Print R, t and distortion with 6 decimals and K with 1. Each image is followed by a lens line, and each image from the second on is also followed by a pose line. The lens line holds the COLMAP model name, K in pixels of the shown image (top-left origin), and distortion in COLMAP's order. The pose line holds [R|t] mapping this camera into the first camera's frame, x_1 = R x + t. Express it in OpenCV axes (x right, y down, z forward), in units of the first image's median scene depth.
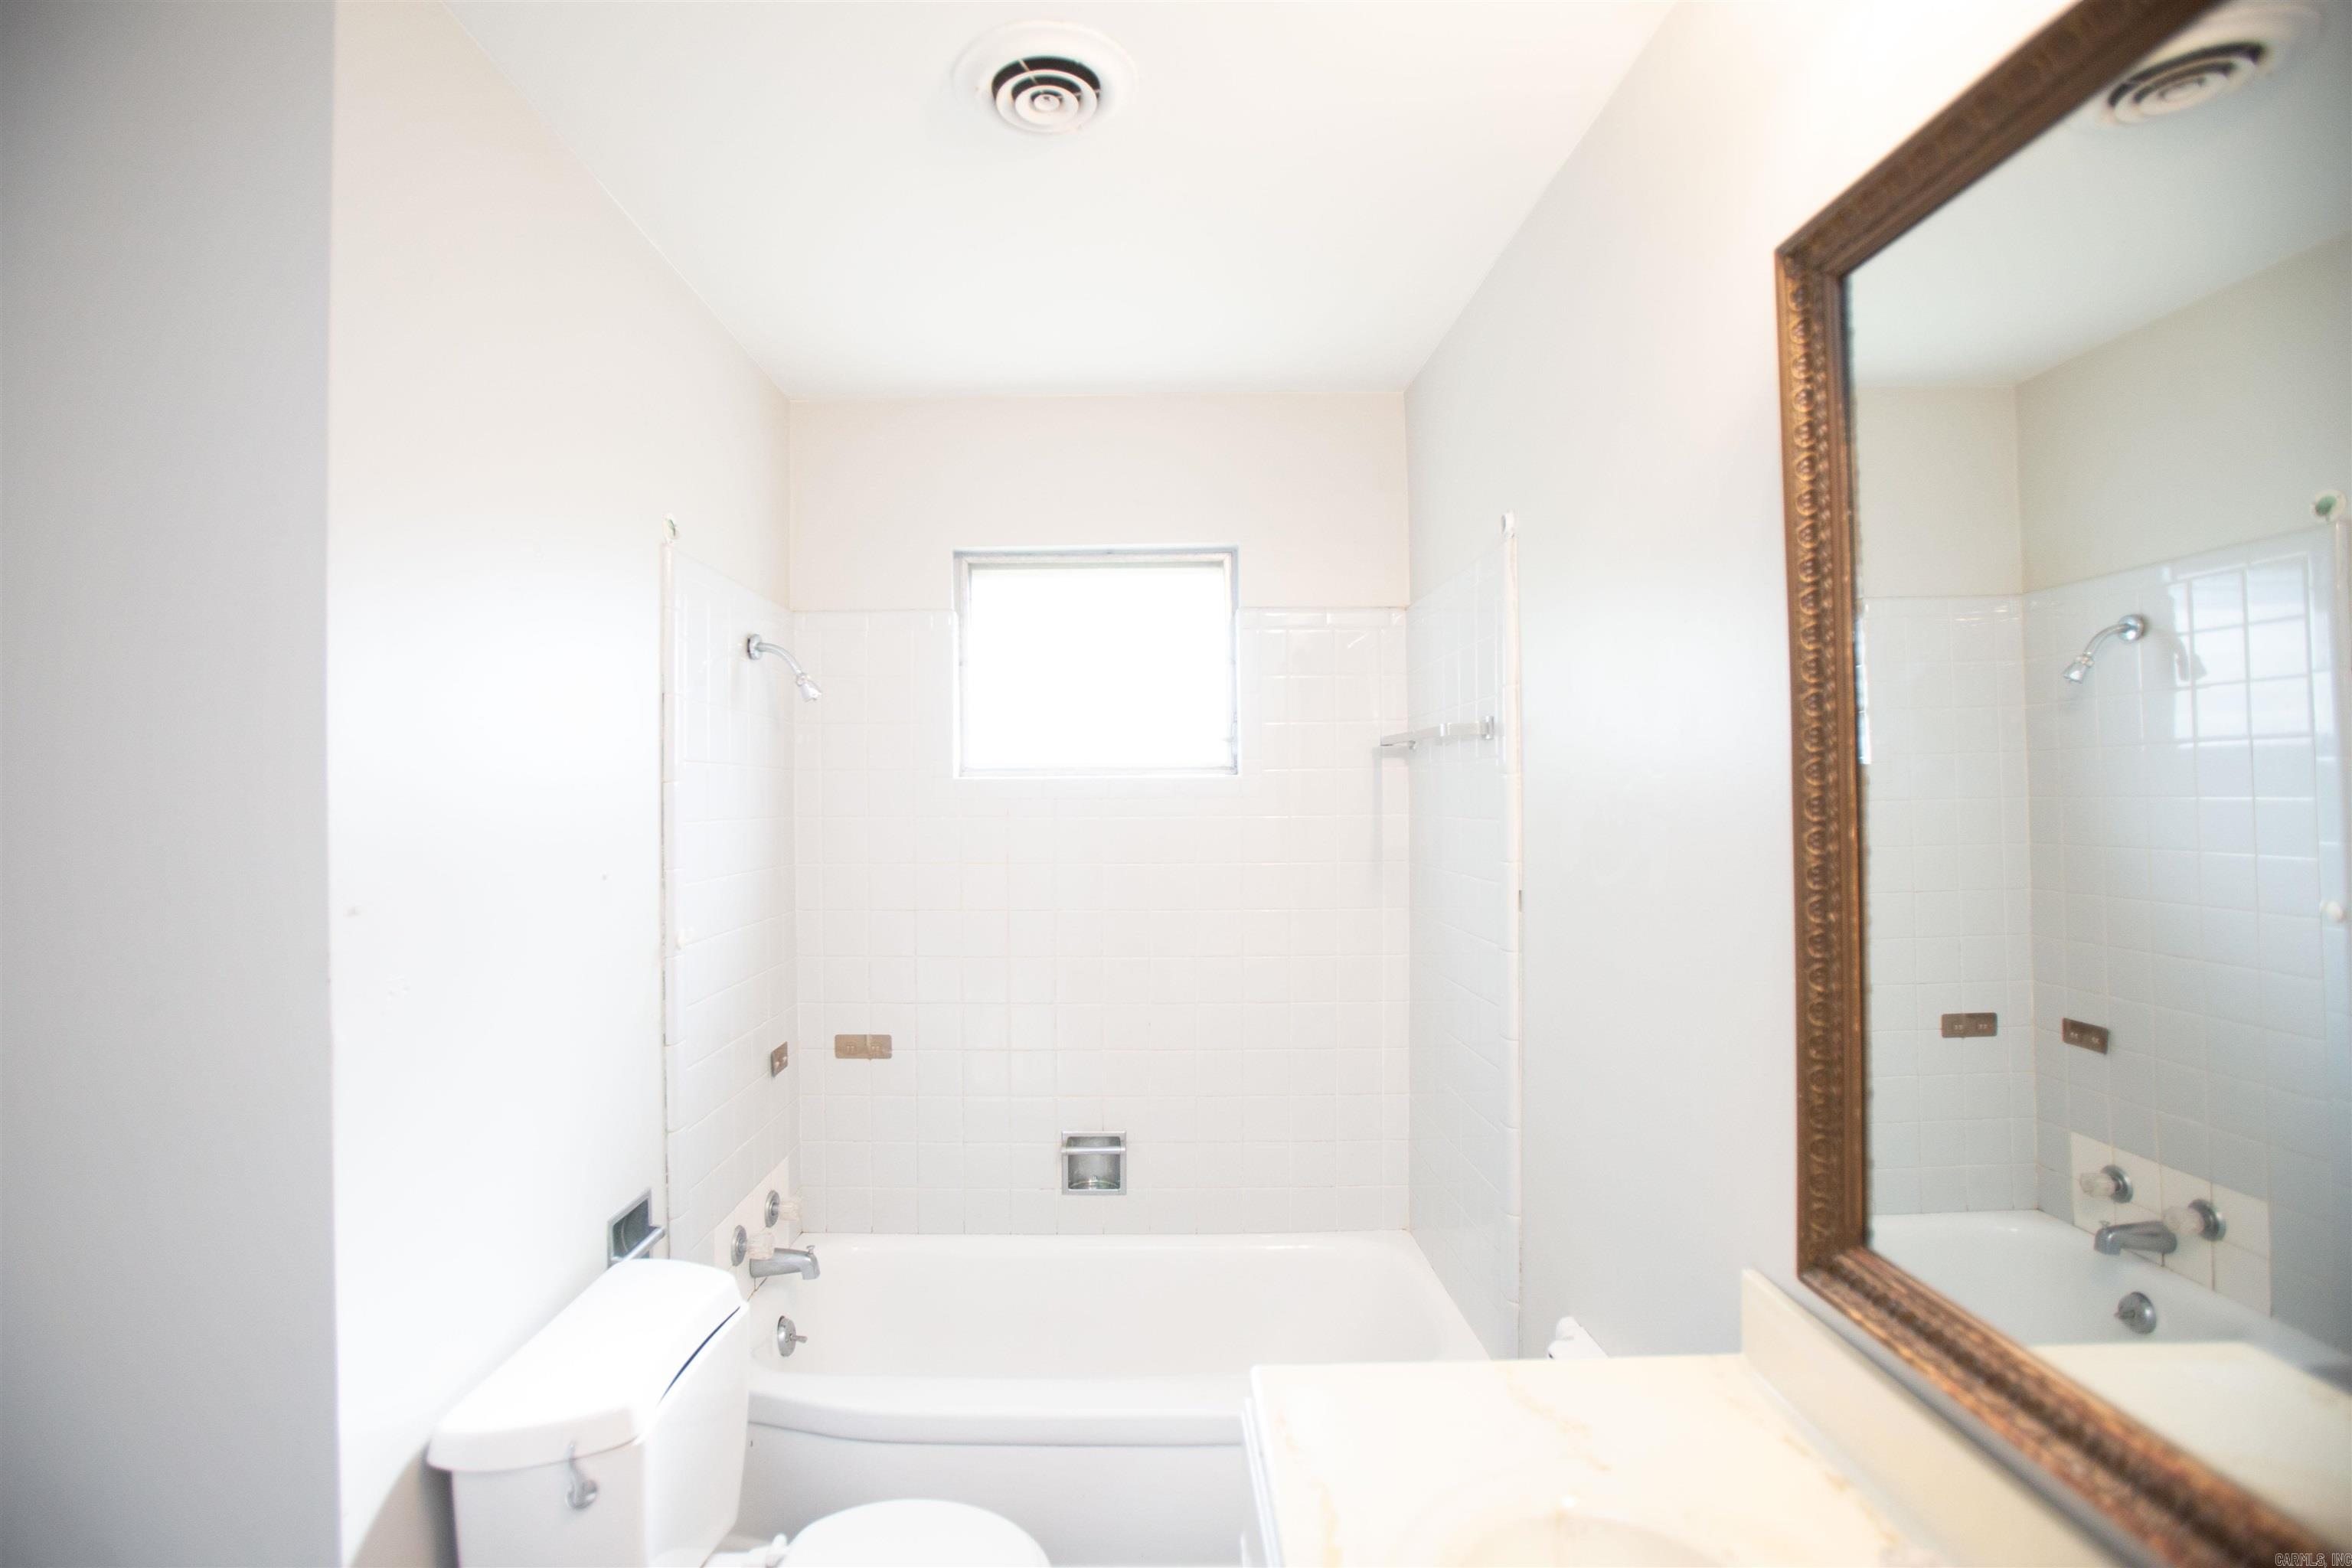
lens RADIAL K [[1136.1, 0, 1126.5], [0, 1136.1, 798.6], [0, 0, 1]] dist [-0.102962, 0.082502]
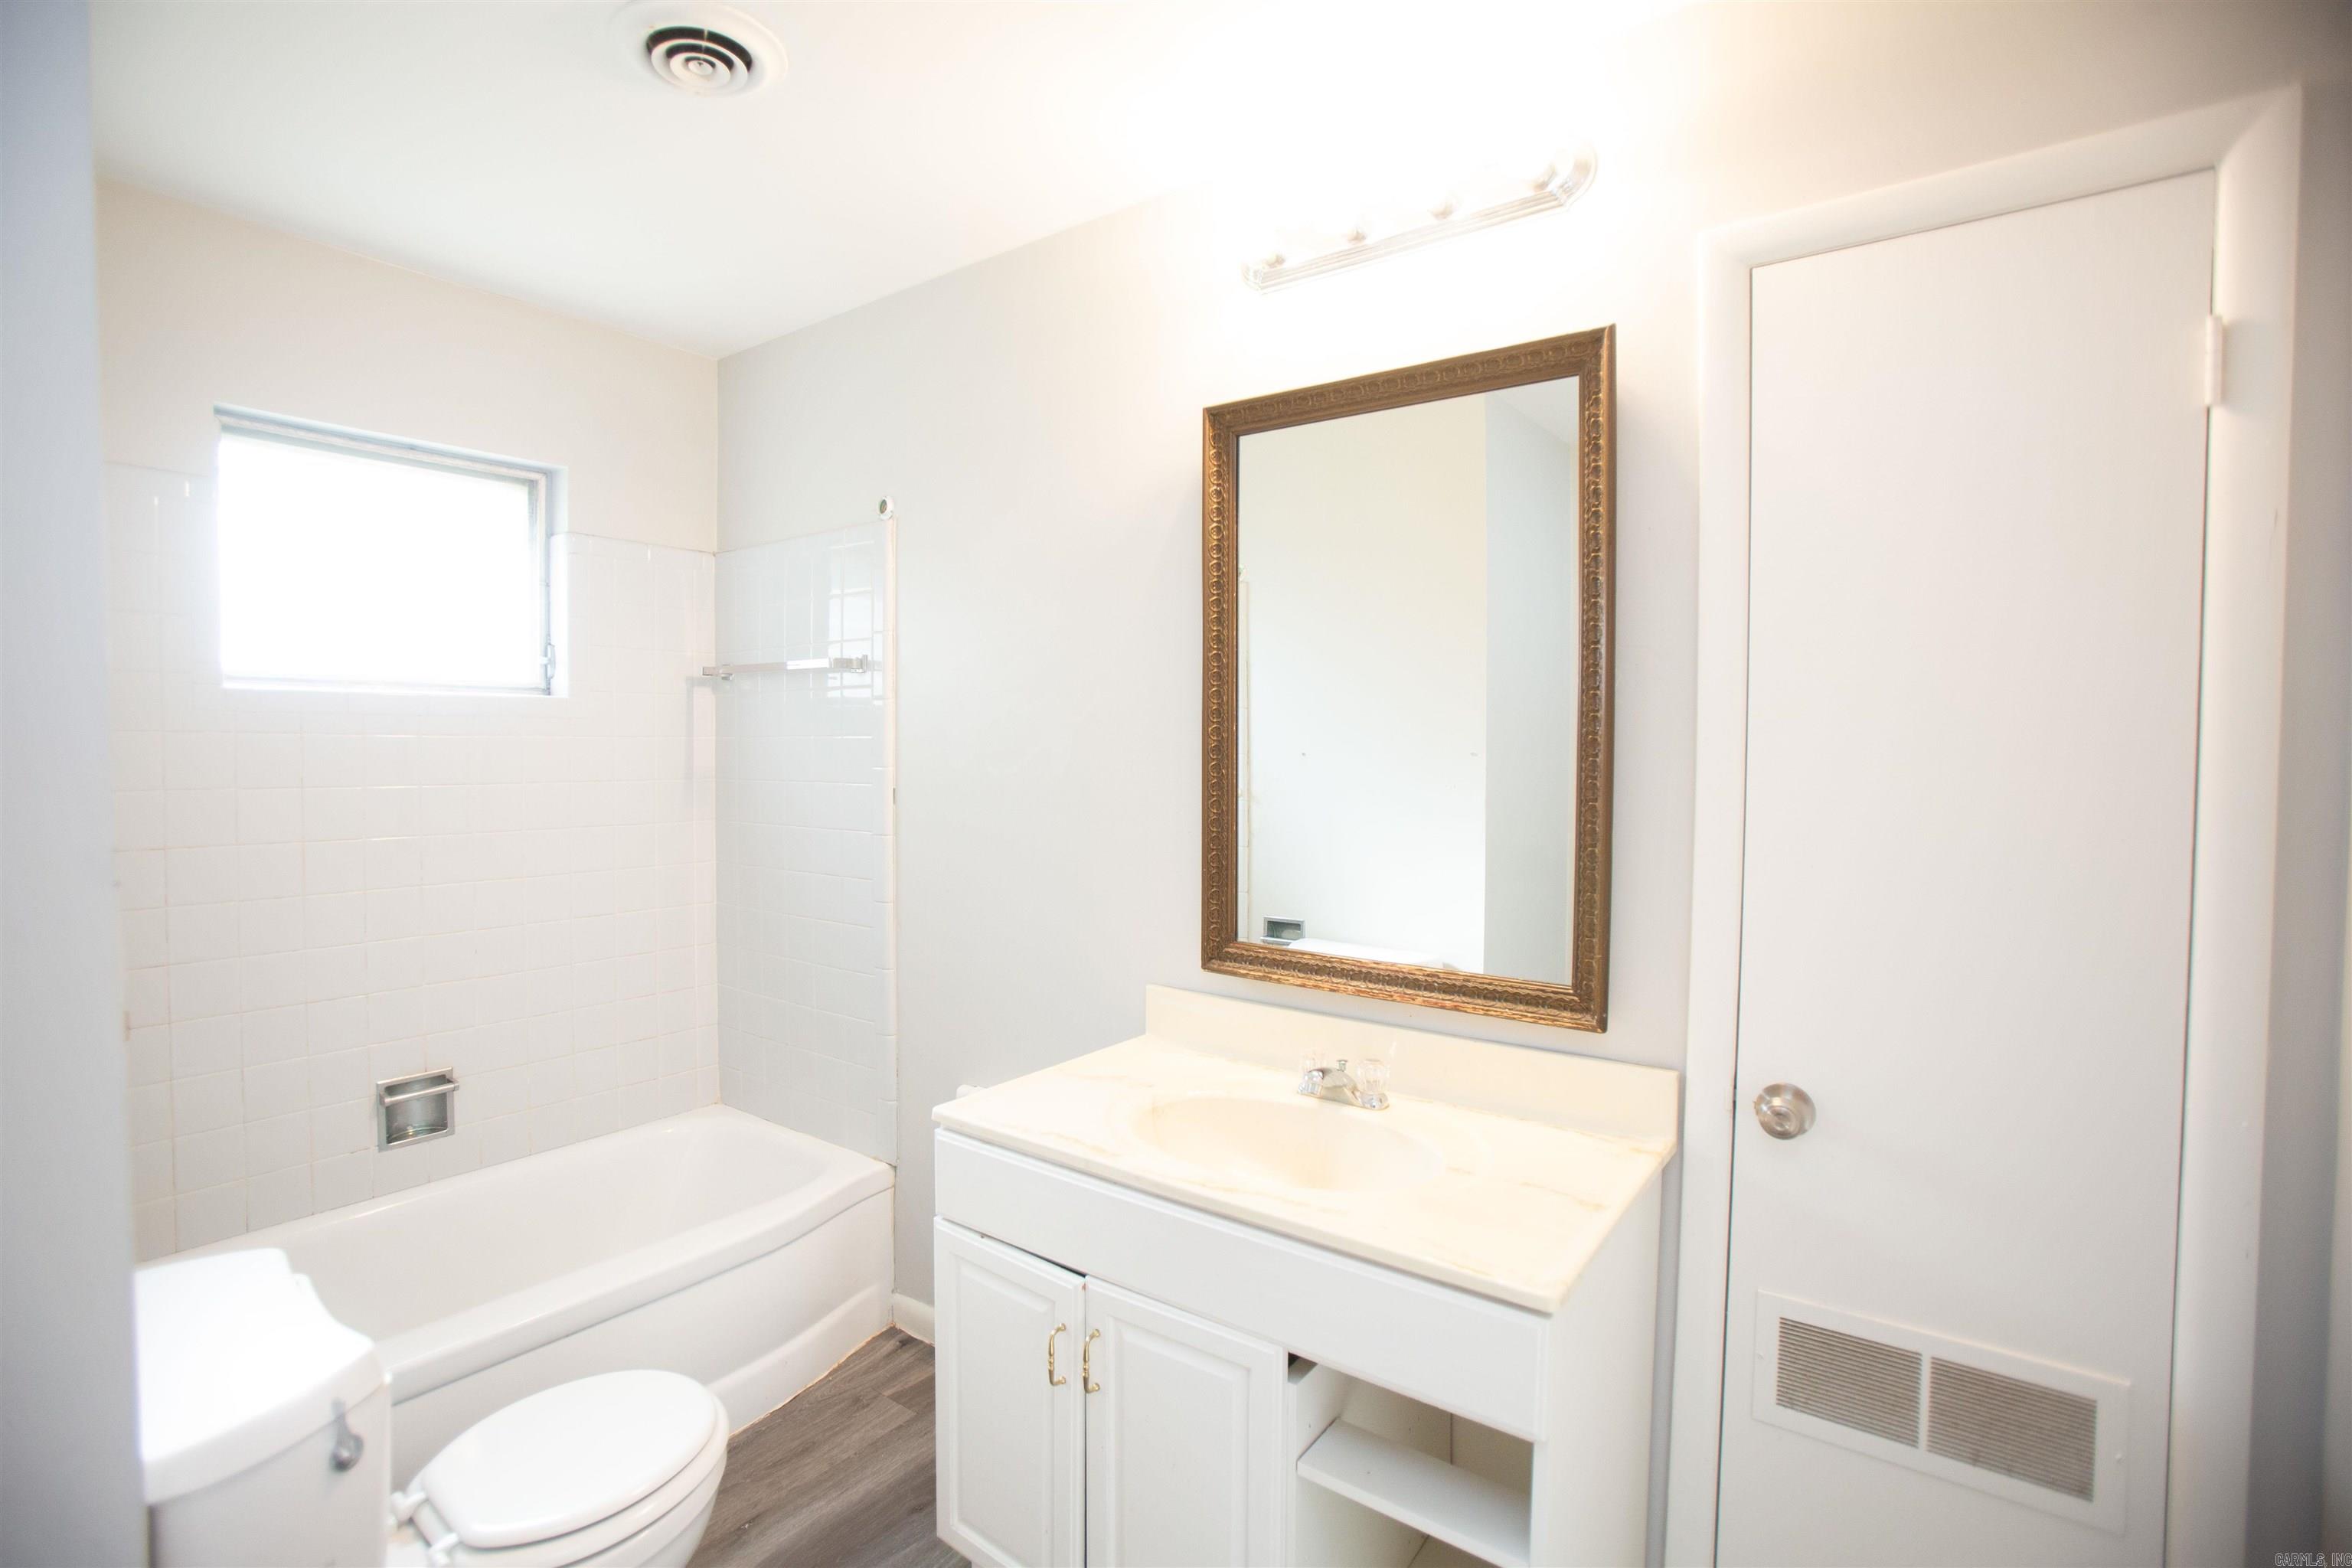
lens RADIAL K [[1137.9, 0, 1108.1], [0, 1137.9, 791.2], [0, 0, 1]] dist [-0.001191, 0.001038]
pose [[0.615197, -0.020975, 0.788094, -0.420485], [-0.002924, 0.999578, 0.028886, 0.034490], [-0.788368, -0.020075, 0.614877, -0.021101]]
